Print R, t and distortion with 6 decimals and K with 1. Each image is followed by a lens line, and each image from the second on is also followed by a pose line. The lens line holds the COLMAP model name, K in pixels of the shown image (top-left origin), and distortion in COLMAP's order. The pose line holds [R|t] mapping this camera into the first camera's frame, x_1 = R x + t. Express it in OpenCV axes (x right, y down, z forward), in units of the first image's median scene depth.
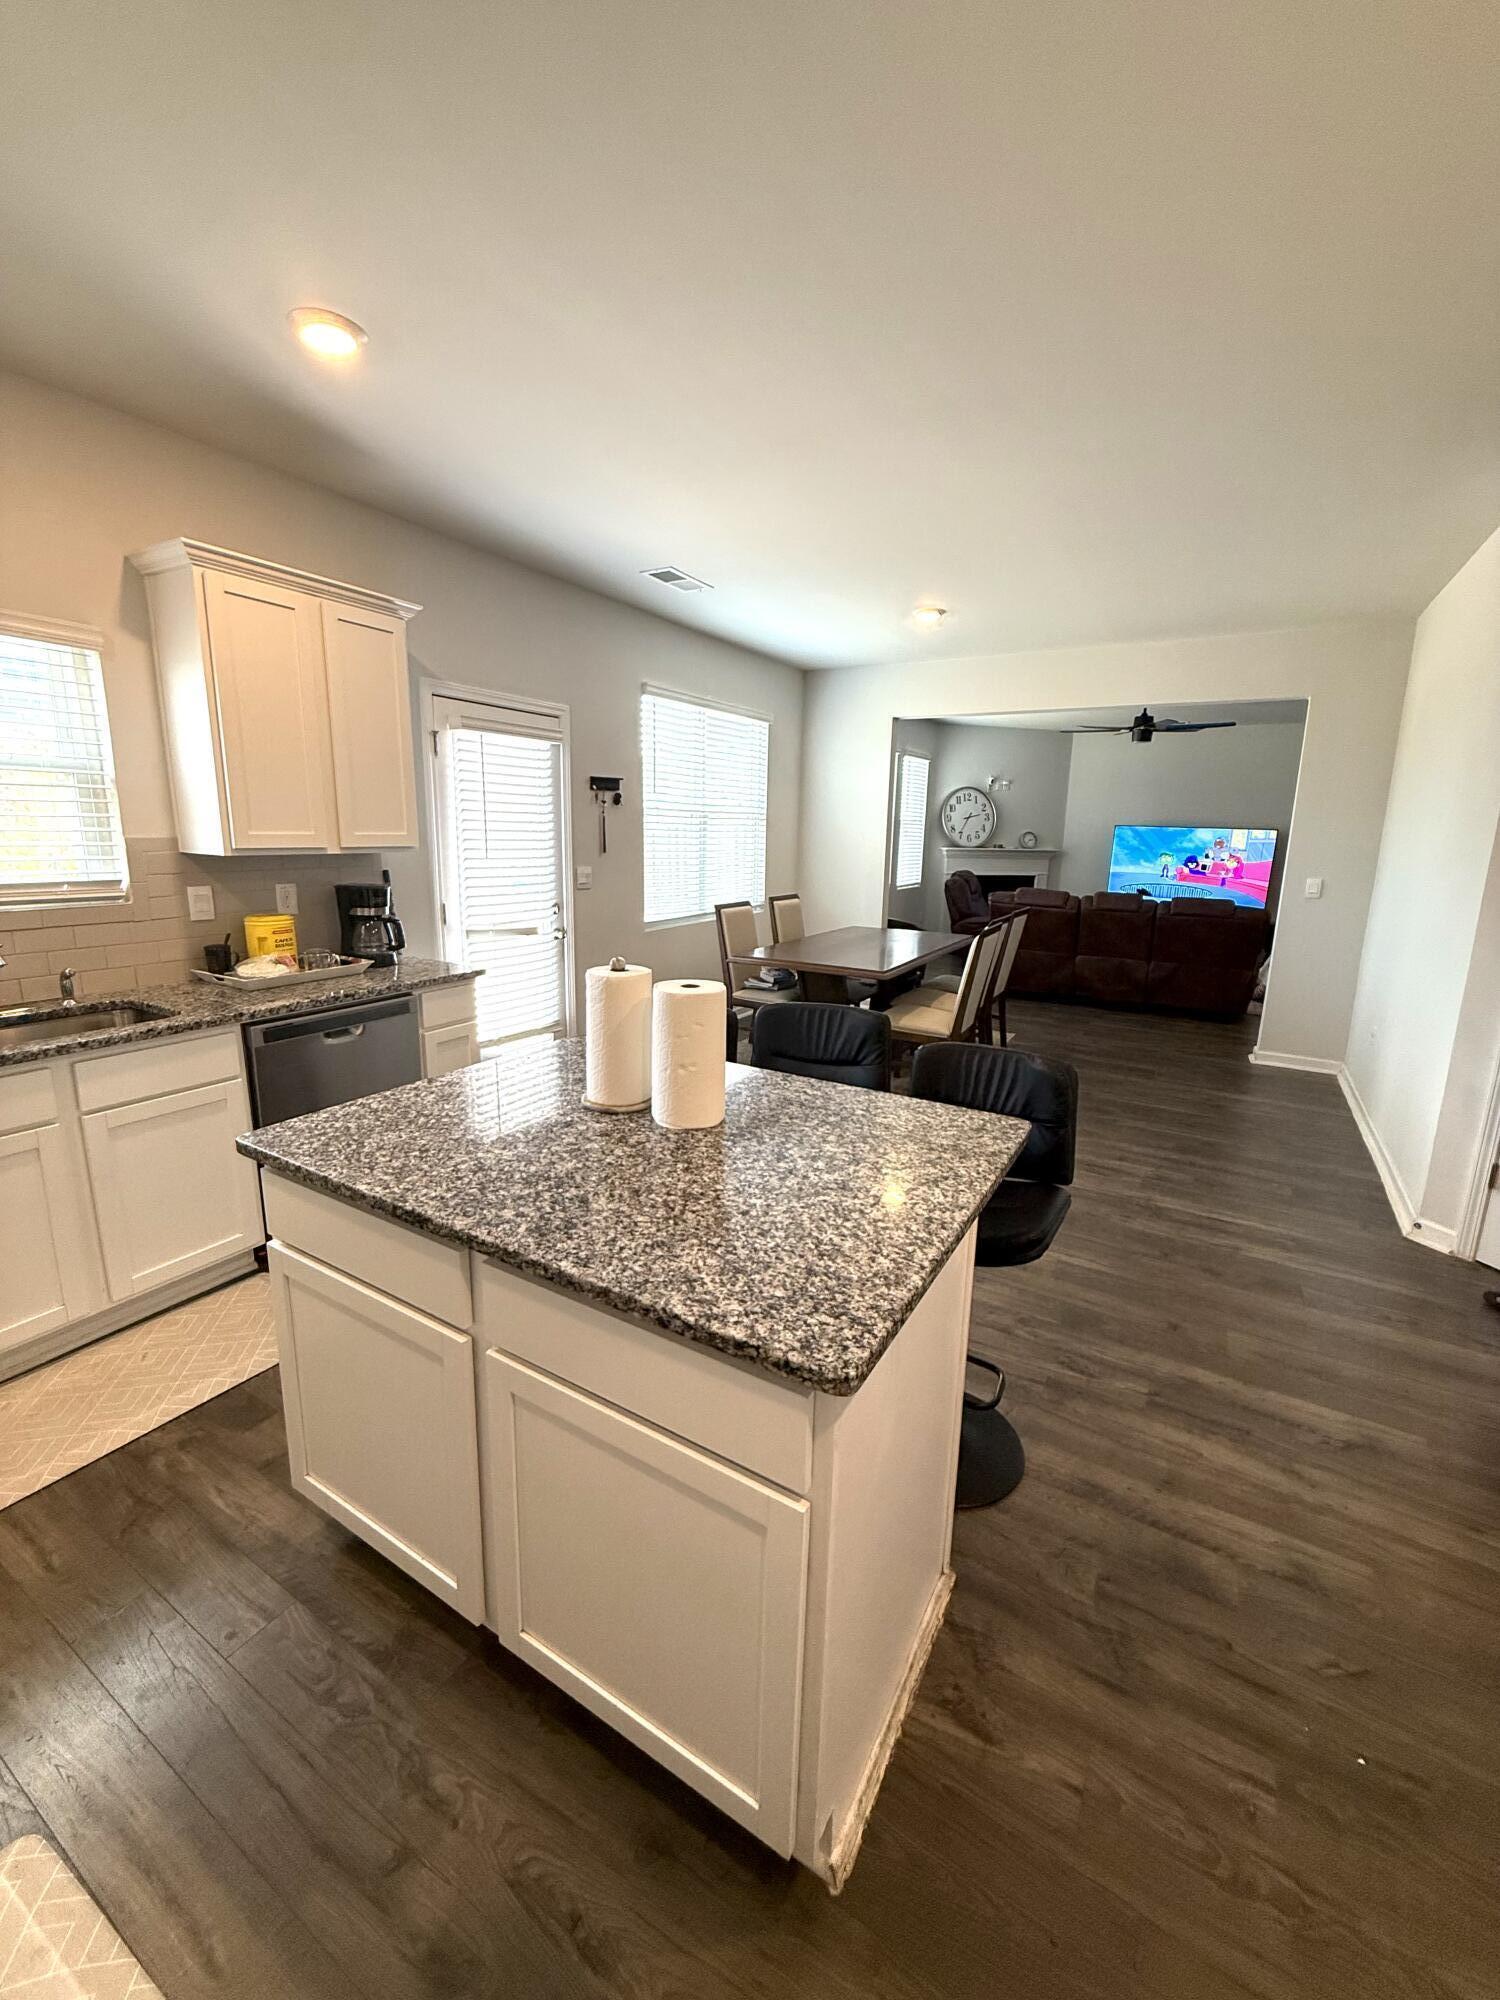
lens RADIAL K [[796.7, 0, 753.3], [0, 796.7, 994.5], [0, 0, 1]] dist [-0.002568, 0.001030]
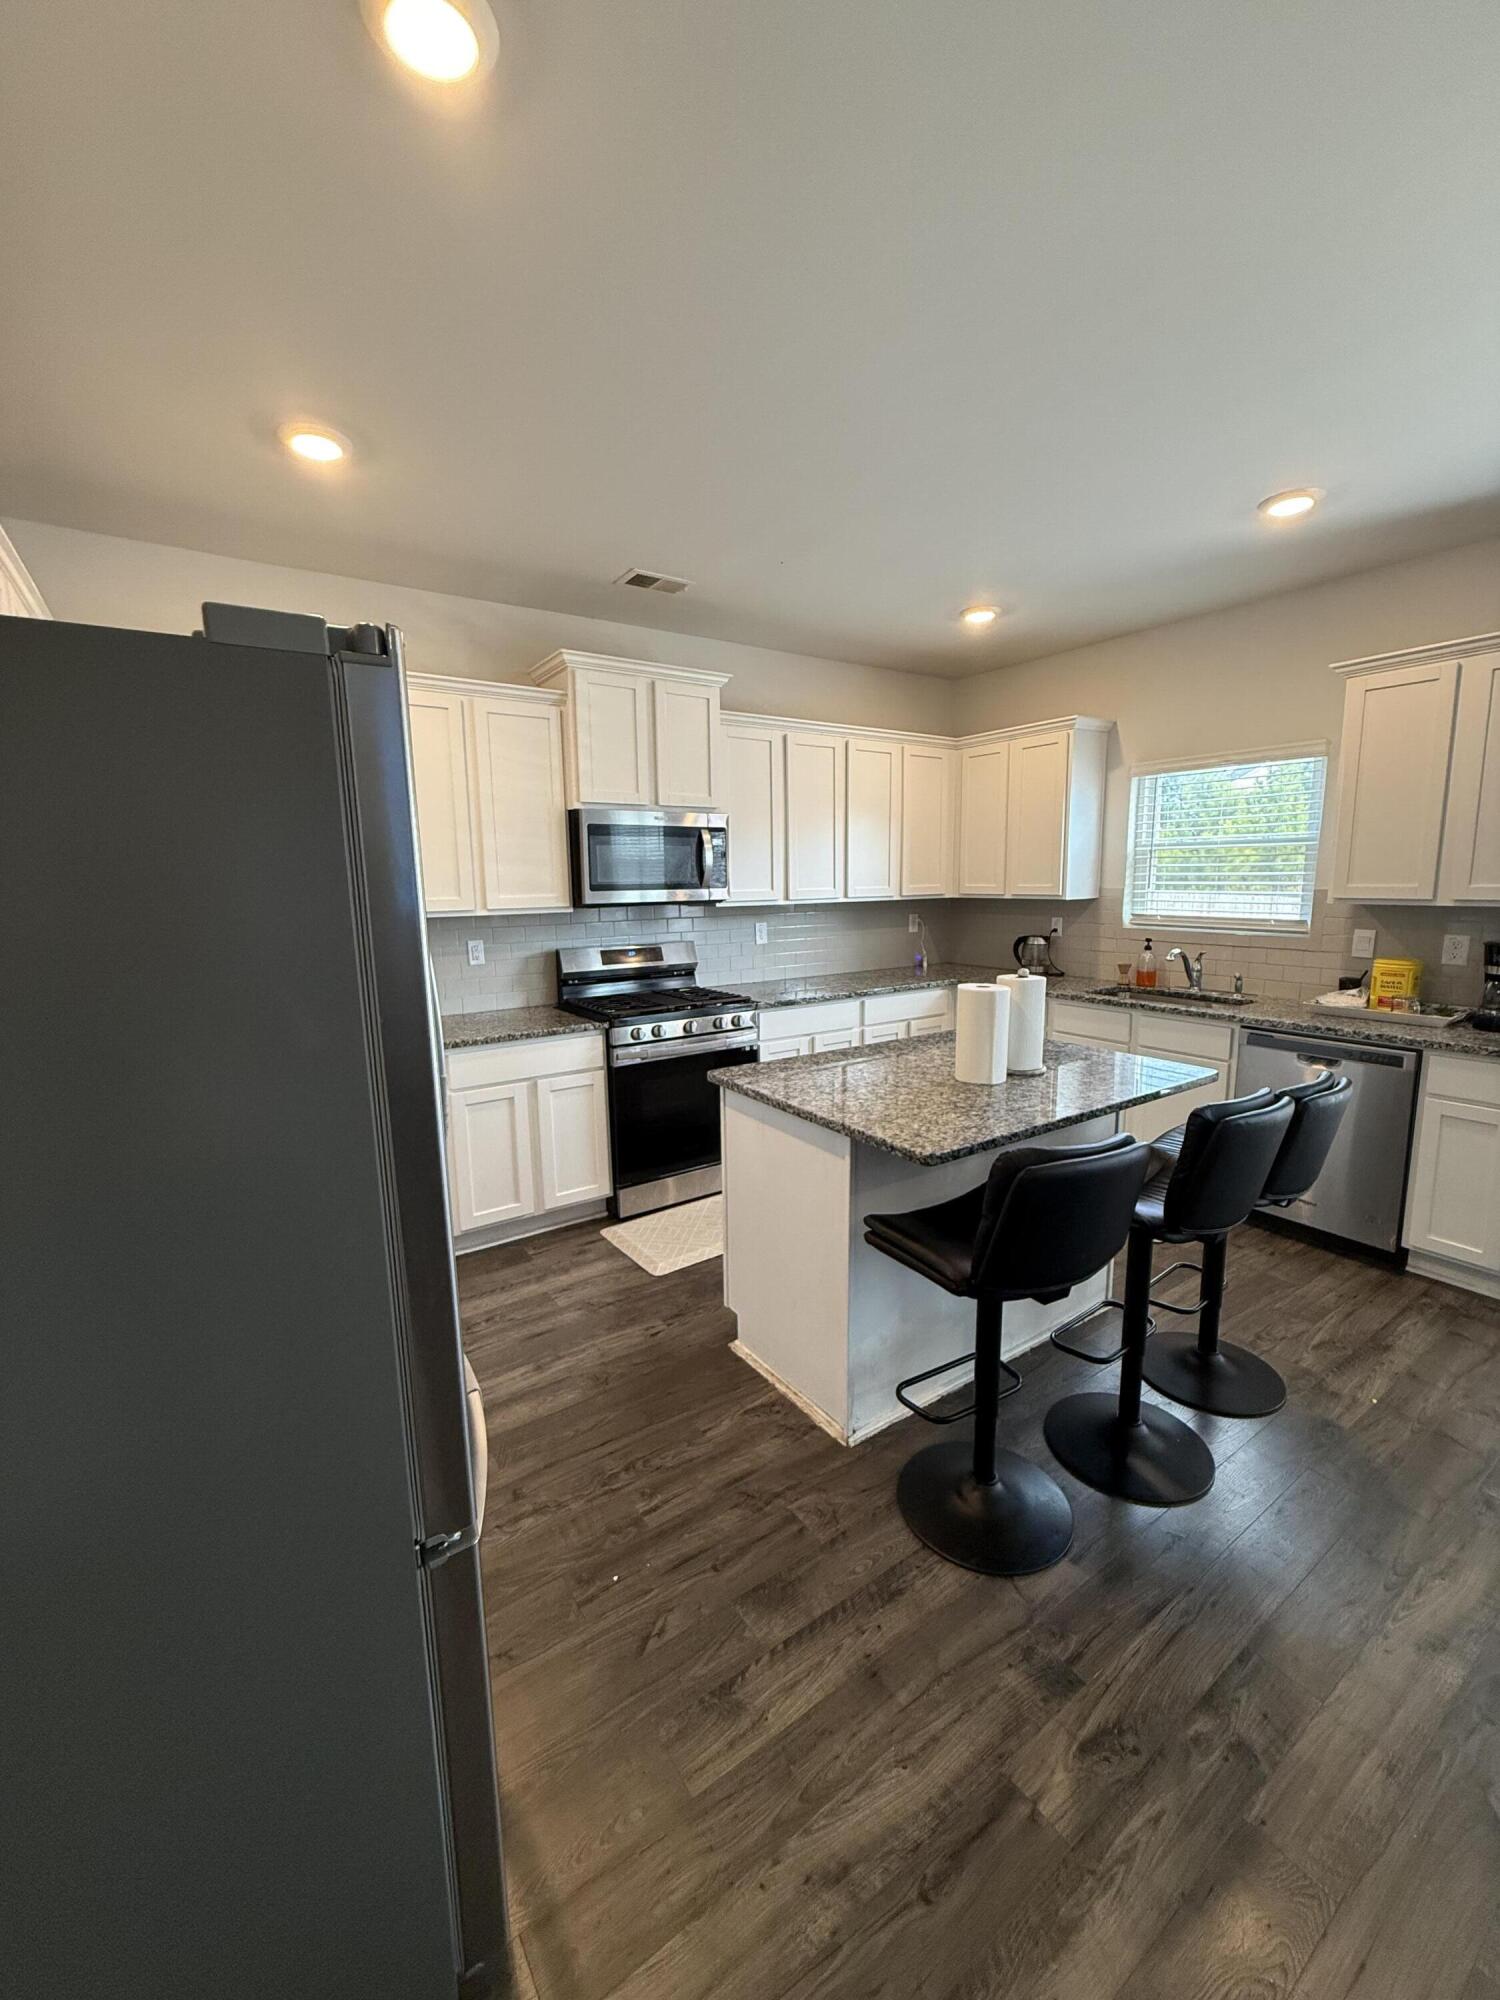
lens RADIAL K [[796.7, 0, 753.3], [0, 796.7, 995.7], [0, 0, 1]] dist [-0.002568, 0.001030]
pose [[-0.425446, 0.119273, -0.897089, 1.289970], [-0.181740, 0.959822, 0.213804, -0.210851], [0.886547, 0.253999, -0.386676, 1.091361]]
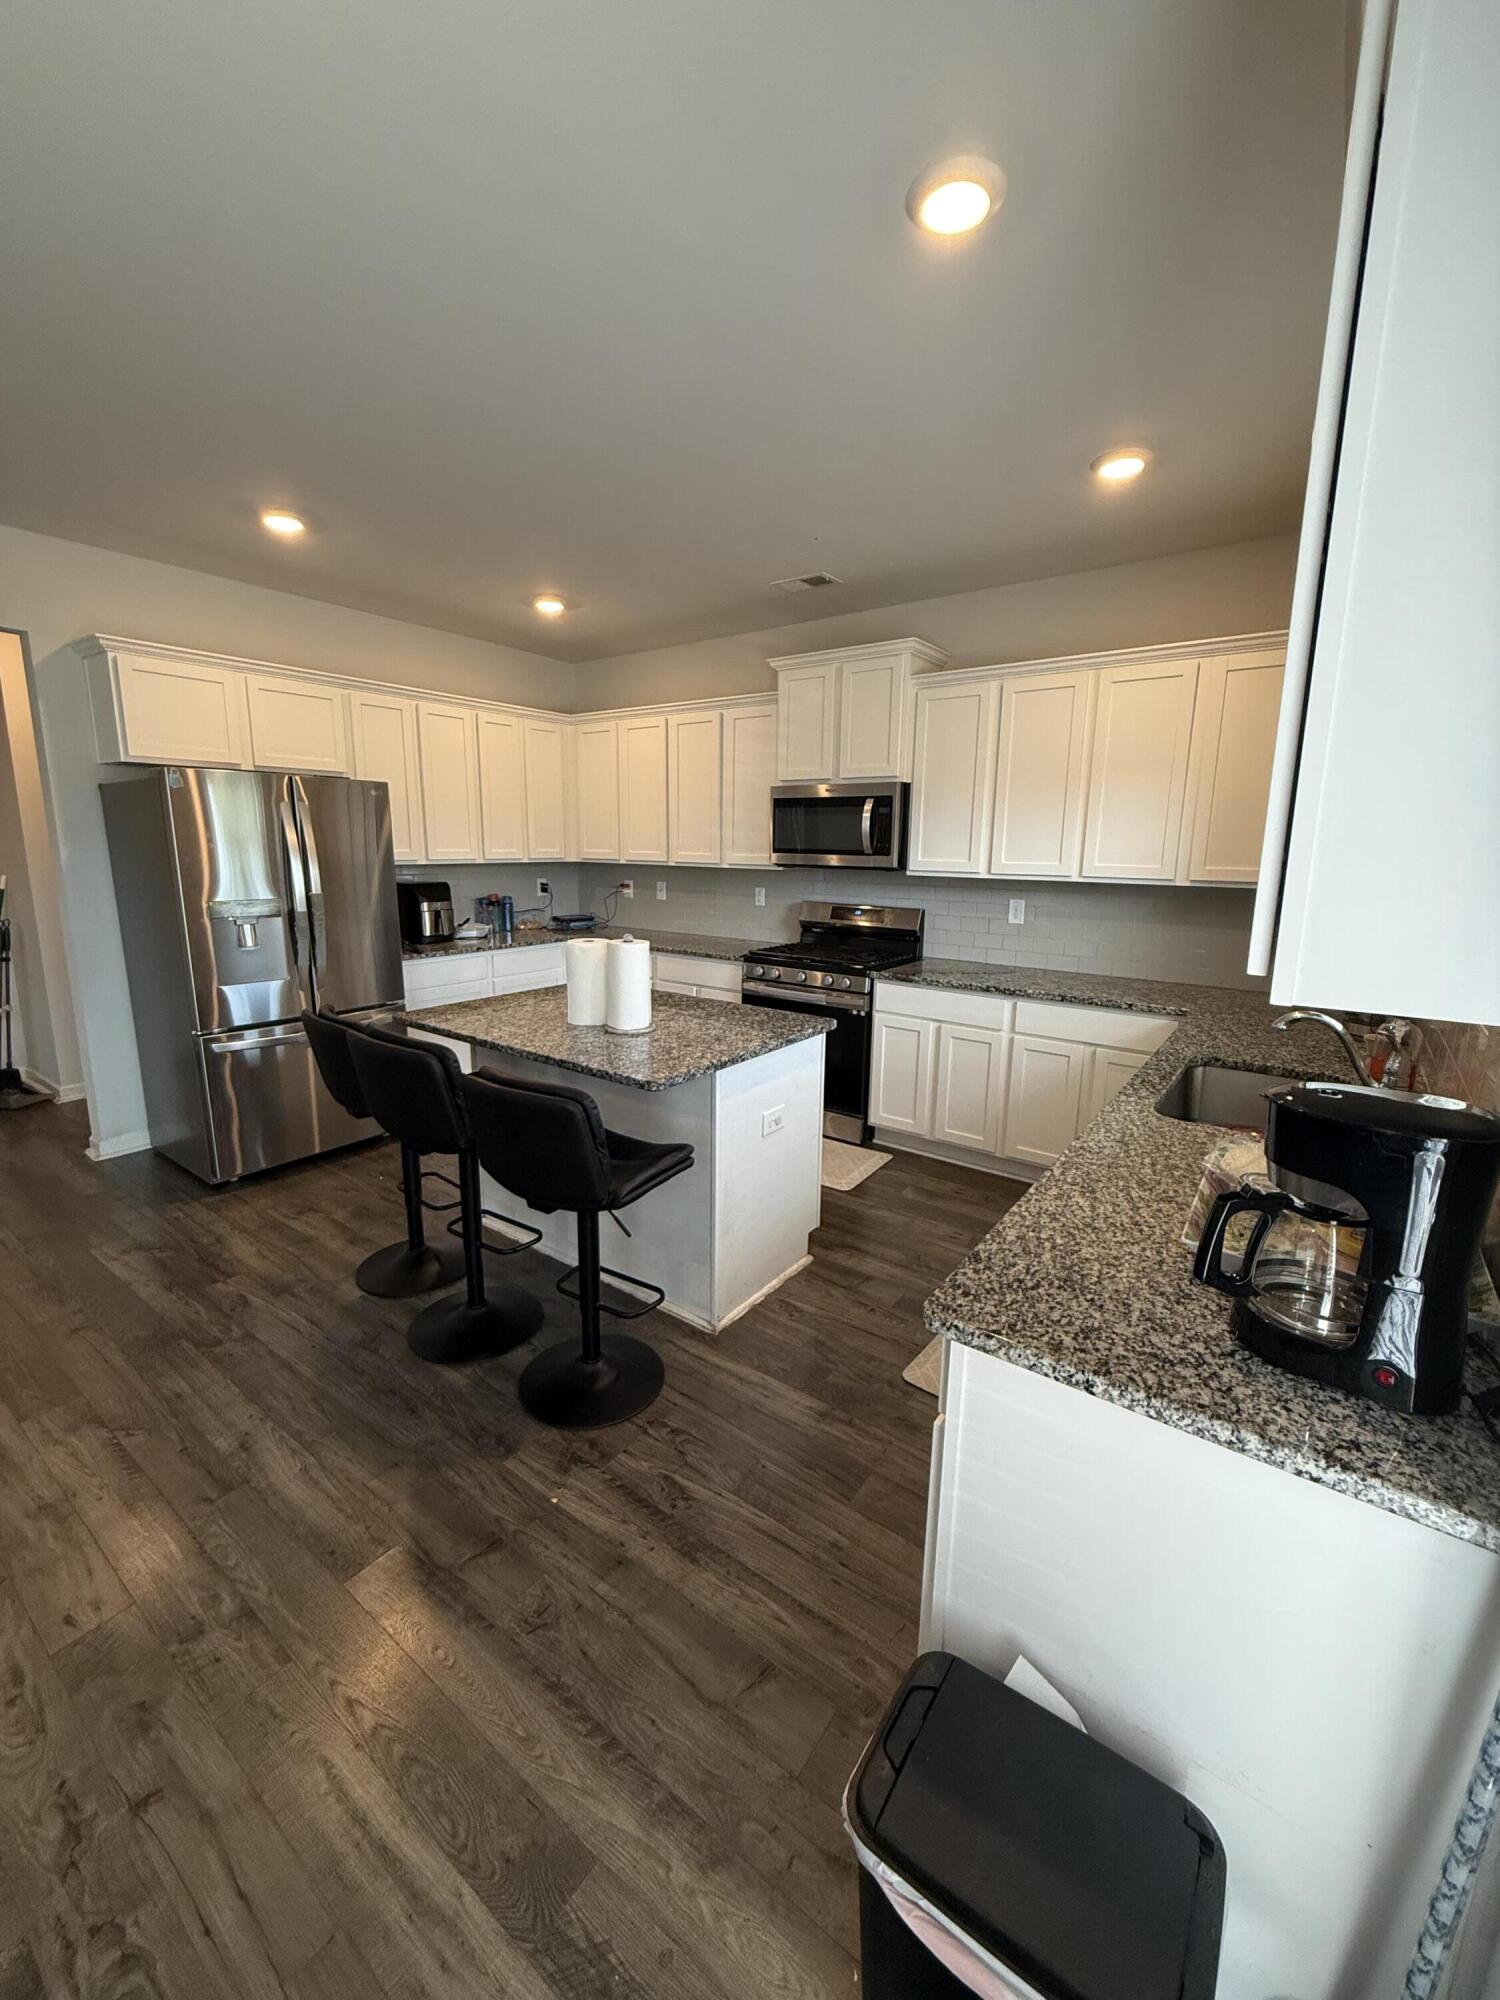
lens RADIAL K [[796.7, 0, 752.9], [0, 796.7, 998.6], [0, 0, 1]] dist [-0.002568, 0.001030]
pose [[-0.994578, -0.053571, 0.089137, -0.530695], [-0.014326, 0.919521, 0.392780, -0.514001], [-0.103005, 0.389374, -0.915302, 2.326504]]
